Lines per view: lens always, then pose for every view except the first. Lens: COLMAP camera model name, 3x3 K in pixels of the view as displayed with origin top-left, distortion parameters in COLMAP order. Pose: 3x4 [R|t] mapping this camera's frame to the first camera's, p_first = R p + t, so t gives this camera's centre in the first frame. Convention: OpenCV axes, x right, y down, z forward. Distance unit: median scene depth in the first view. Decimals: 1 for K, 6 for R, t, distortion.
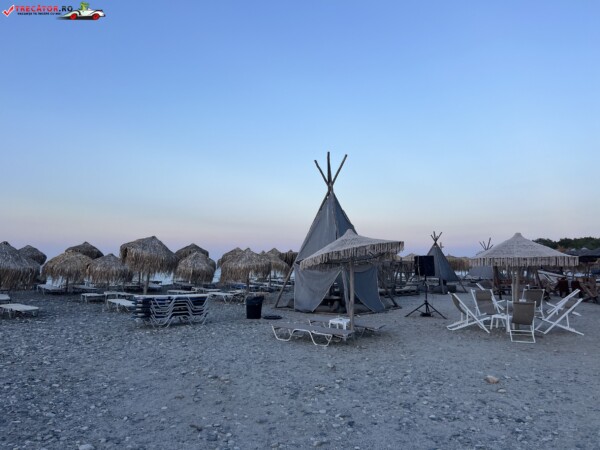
lens RADIAL K [[455.6, 0, 300.0], [0, 455.6, 225.0], [0, 0, 1]] dist [0.055712, -0.049704]
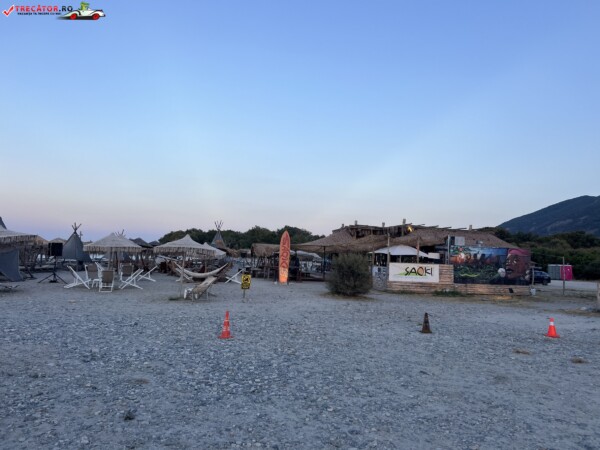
lens RADIAL K [[455.6, 0, 300.0], [0, 455.6, 225.0], [0, 0, 1]] dist [0.055712, -0.049704]
pose [[0.759089, 0.071854, 0.647009, -0.083082], [-0.092870, 0.995677, -0.001618, -0.050118], [-0.644328, -0.058859, 0.762480, -0.529180]]
